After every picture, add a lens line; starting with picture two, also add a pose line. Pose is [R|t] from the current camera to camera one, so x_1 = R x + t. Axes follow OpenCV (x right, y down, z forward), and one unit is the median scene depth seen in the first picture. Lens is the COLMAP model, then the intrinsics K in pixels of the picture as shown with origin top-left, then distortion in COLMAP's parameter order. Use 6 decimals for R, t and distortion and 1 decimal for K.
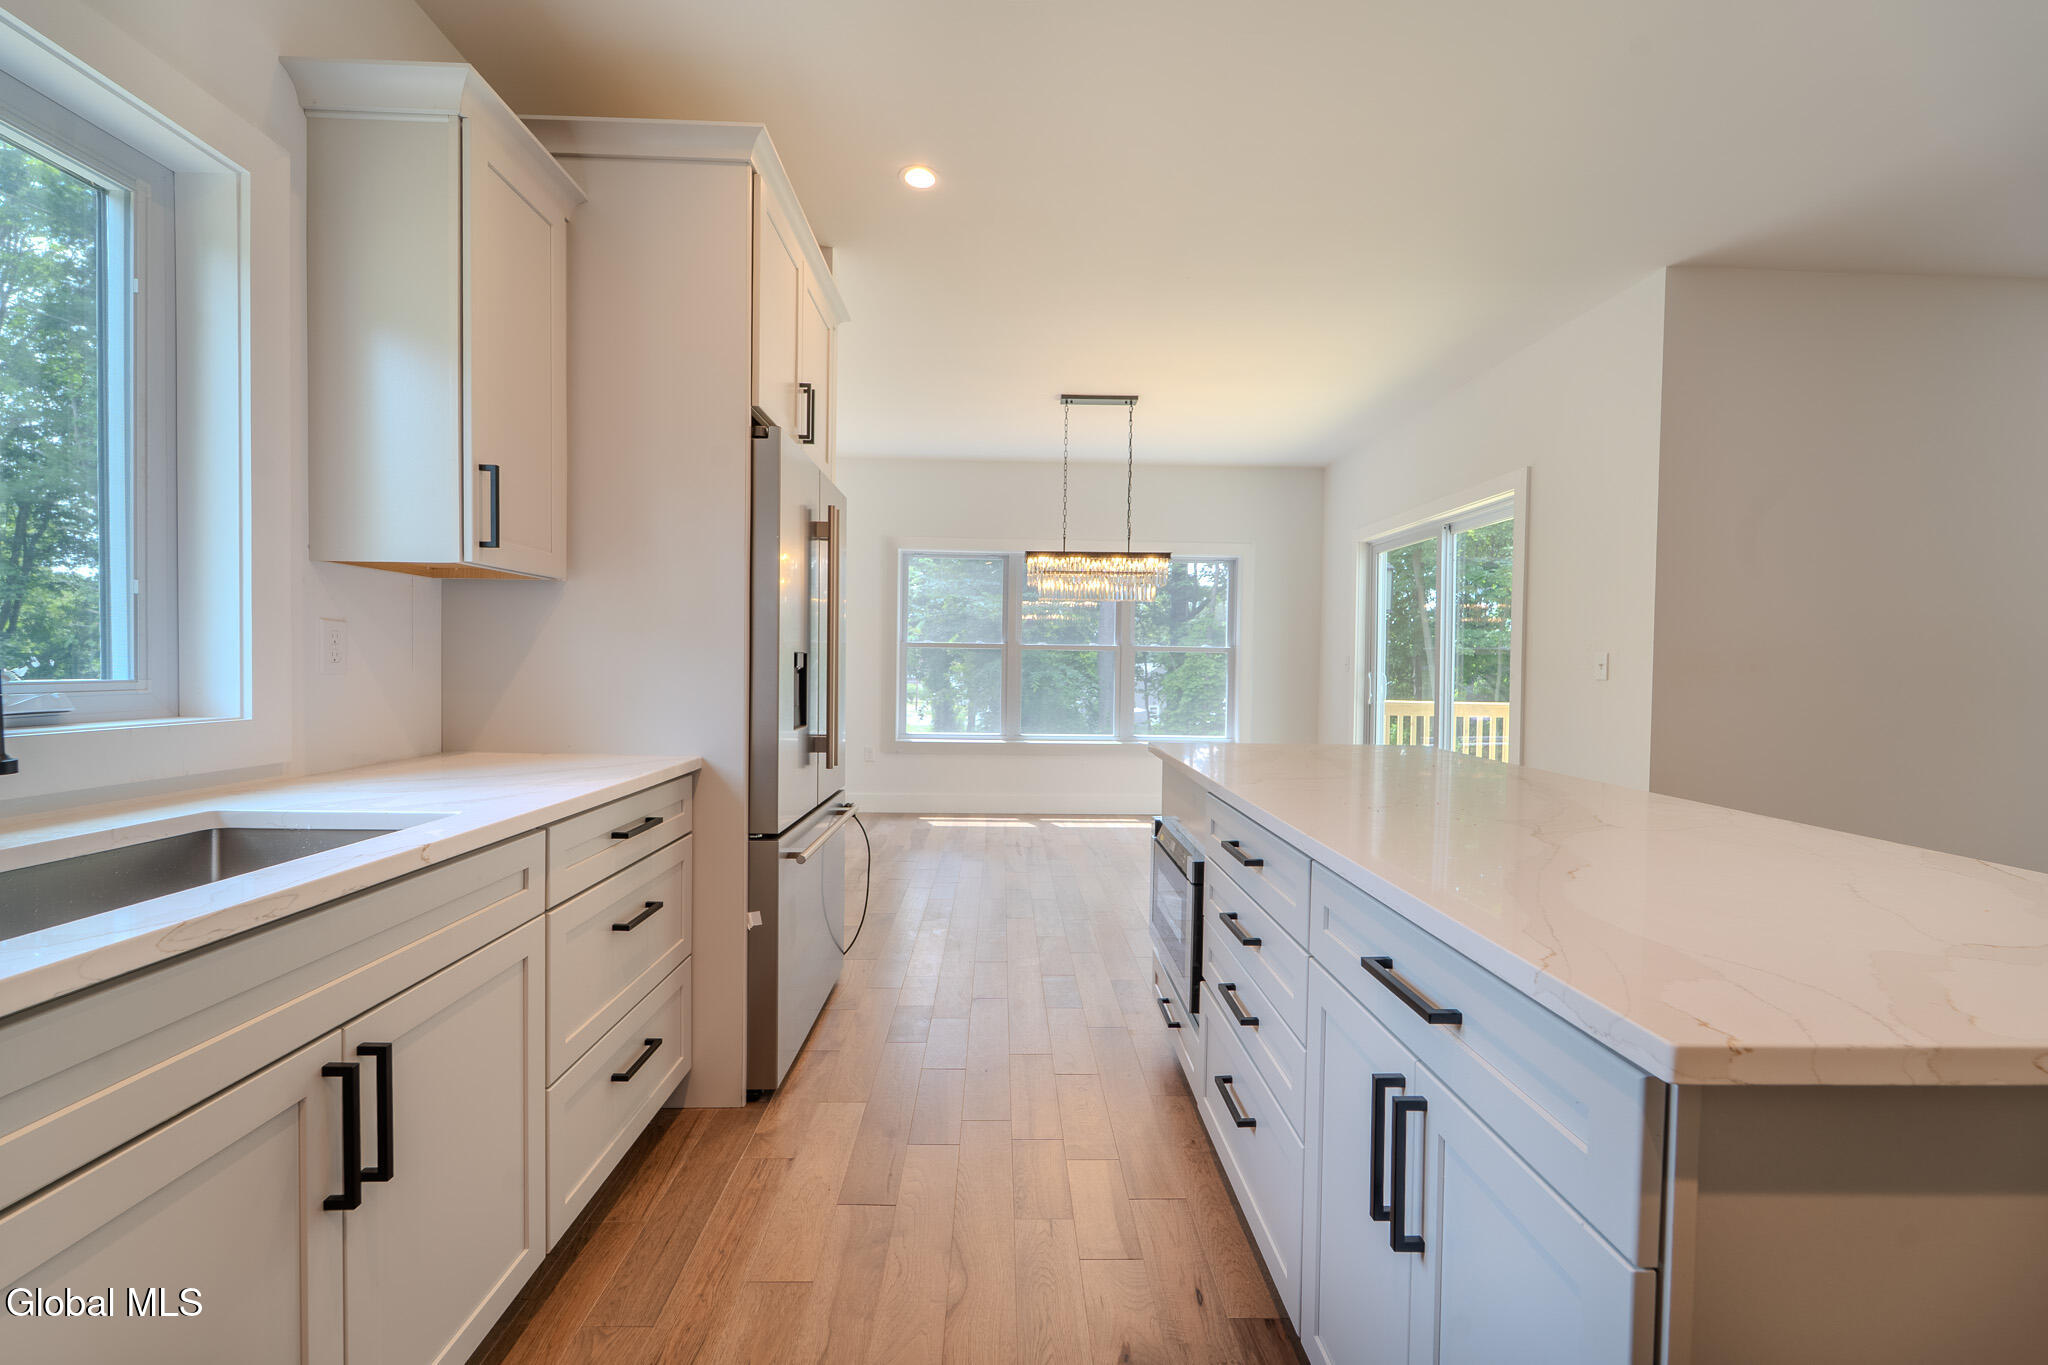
lens RADIAL K [[831.5, 0, 1029.9], [0, 831.5, 681.6], [0, 0, 1]] dist [0.005671, -0.003369]
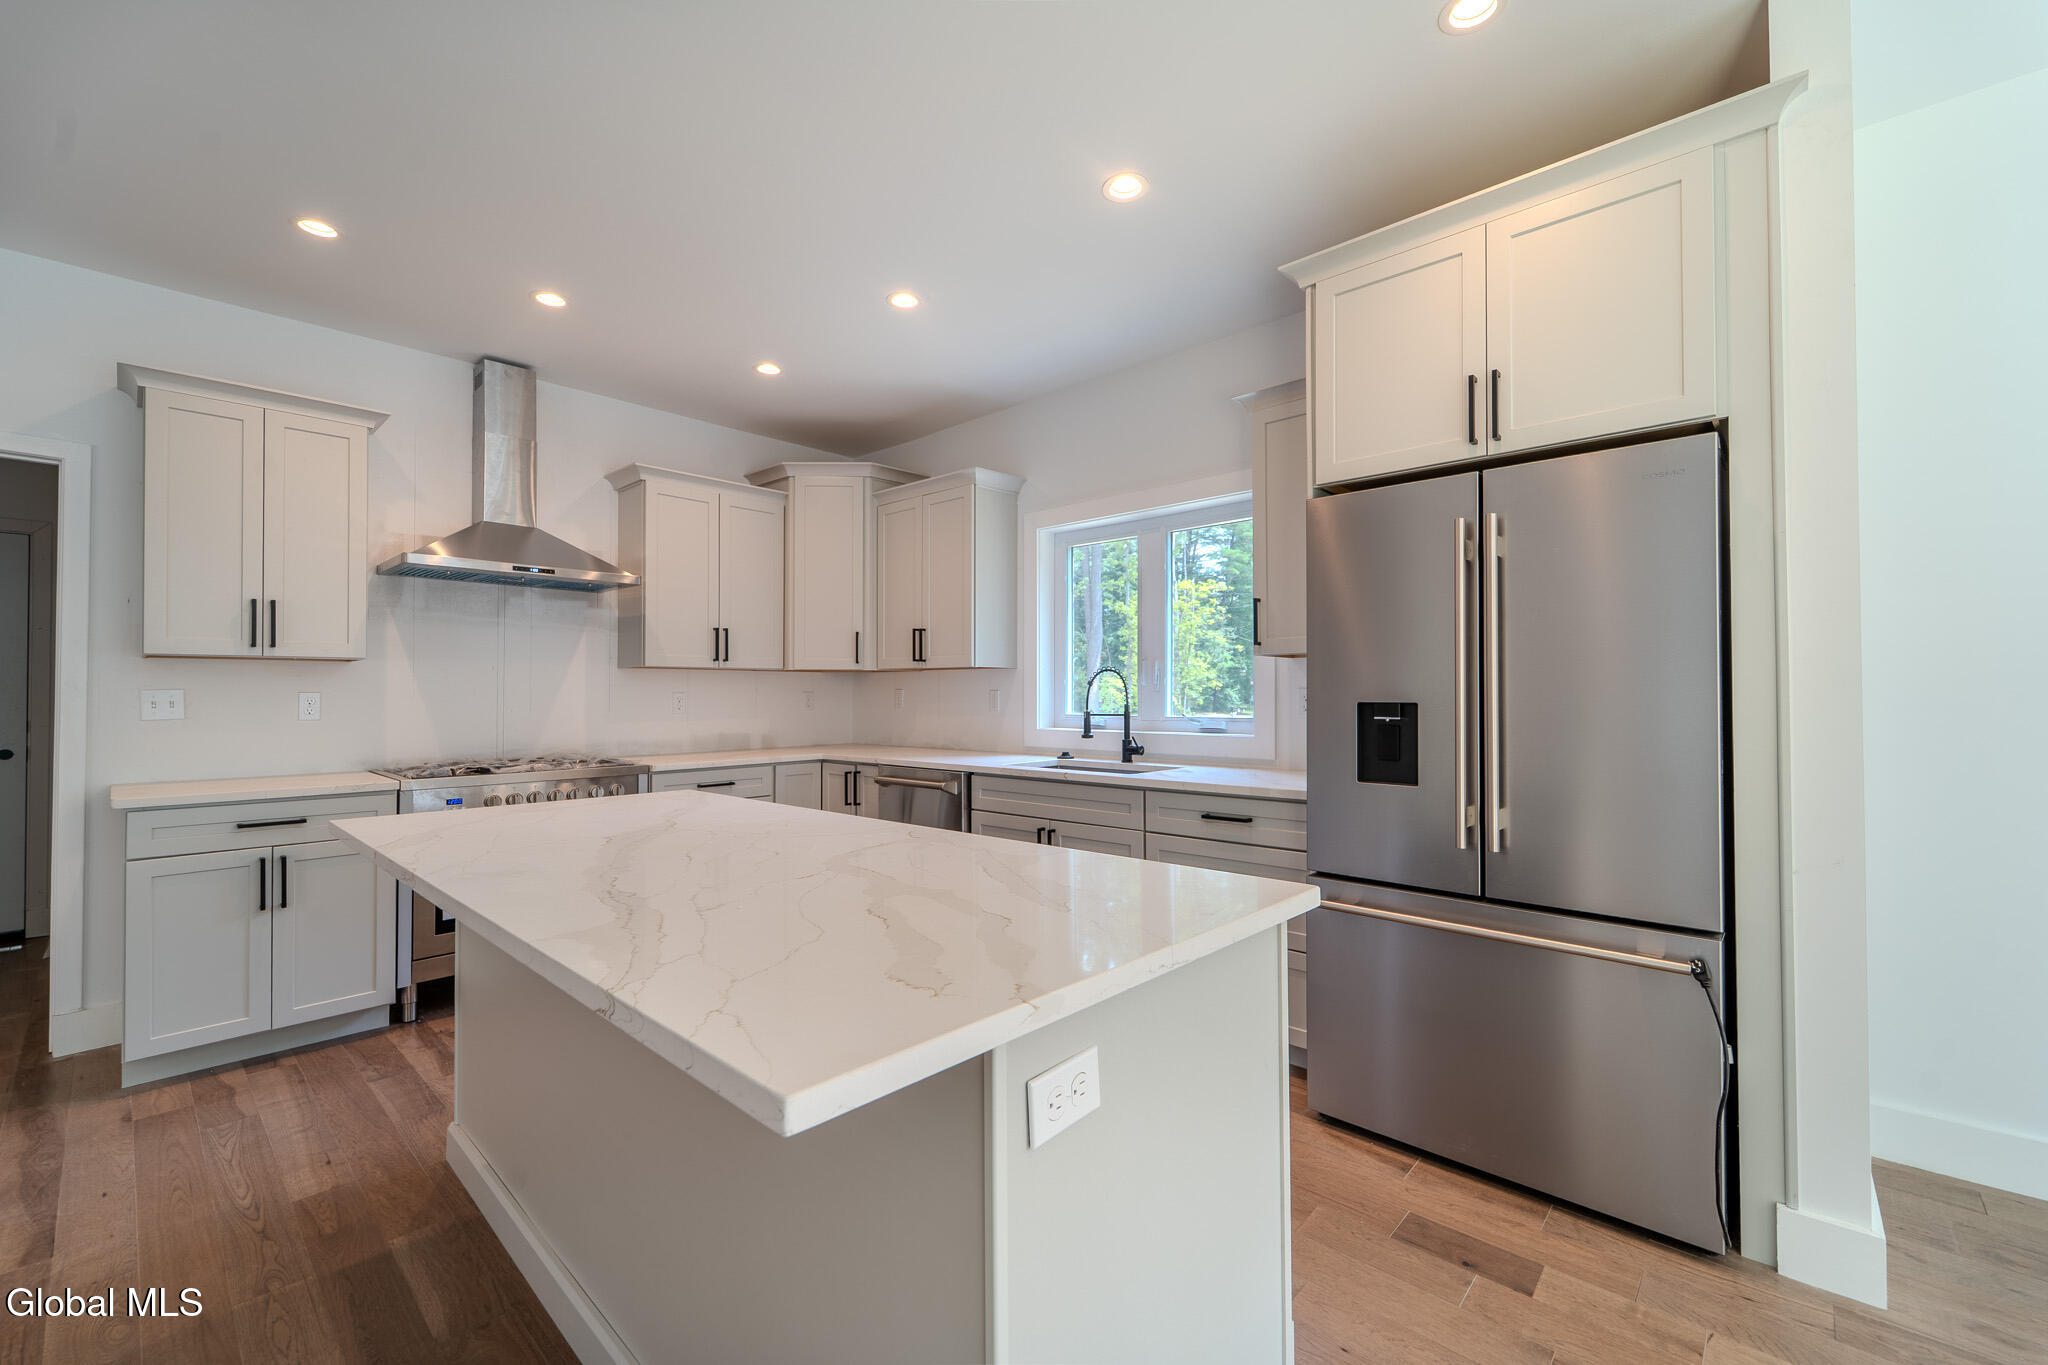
lens RADIAL K [[831.5, 0, 1022.8], [0, 831.5, 682.0], [0, 0, 1]] dist [0.005671, -0.003369]
pose [[-0.706031, -0.023960, -0.707776, 0.940046], [-0.022480, 0.999682, -0.011417, -0.054562], [0.707824, 0.007850, -0.706345, 1.904713]]
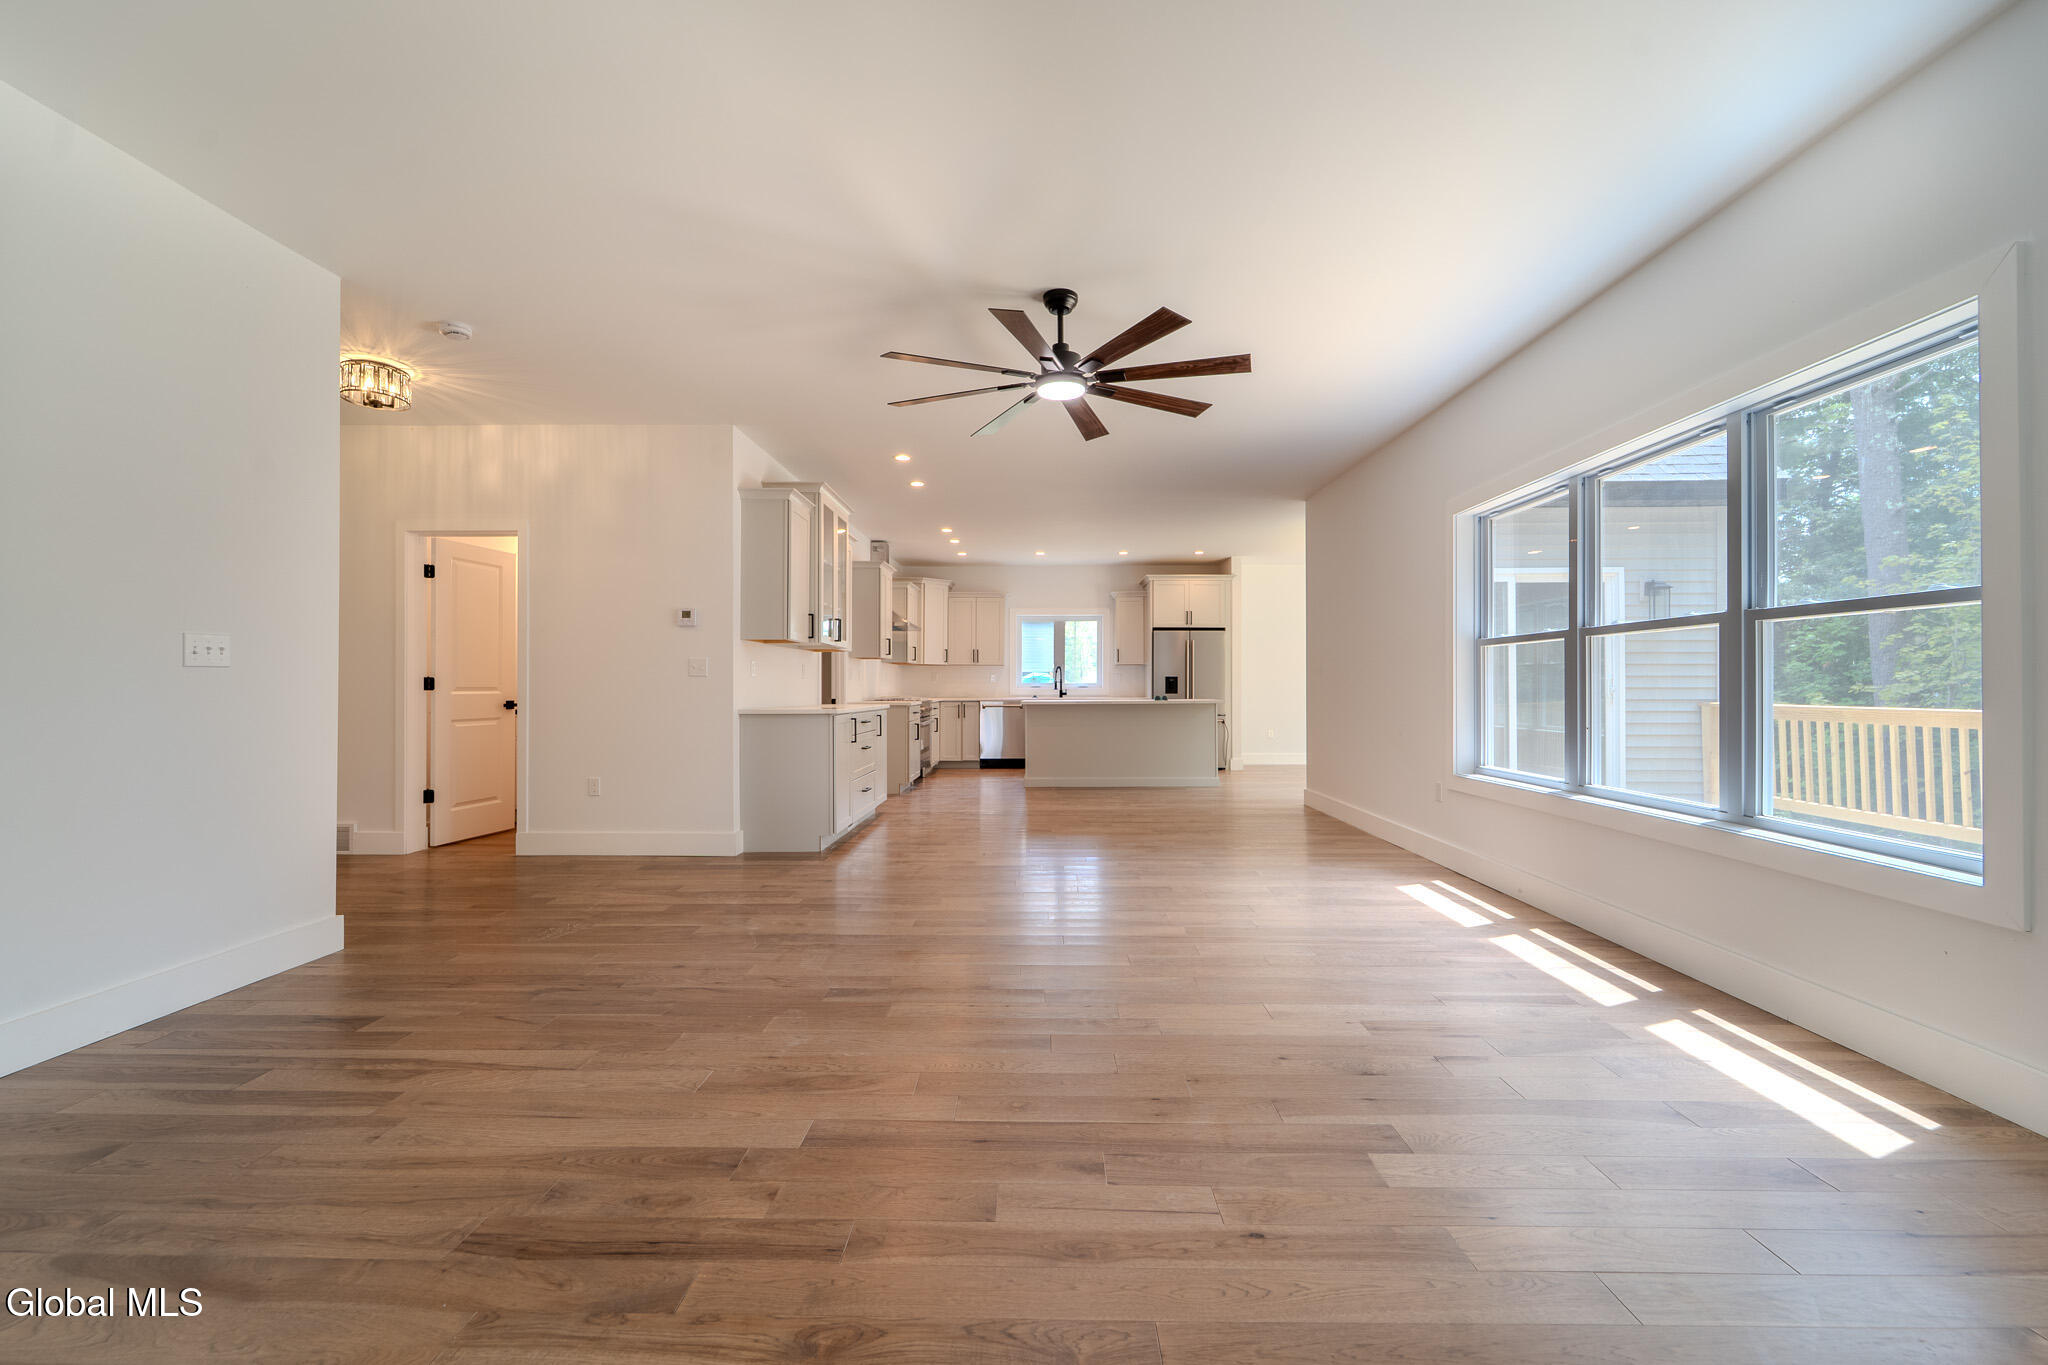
lens RADIAL K [[831.5, 0, 1028.3], [0, 831.5, 688.5], [0, 0, 1]] dist [0.005671, -0.003369]
pose [[-0.051833, -0.016667, -0.998517, 5.802115], [-0.020566, 0.999666, -0.015619, 0.155011], [0.998444, 0.019726, -0.052158, 0.660111]]
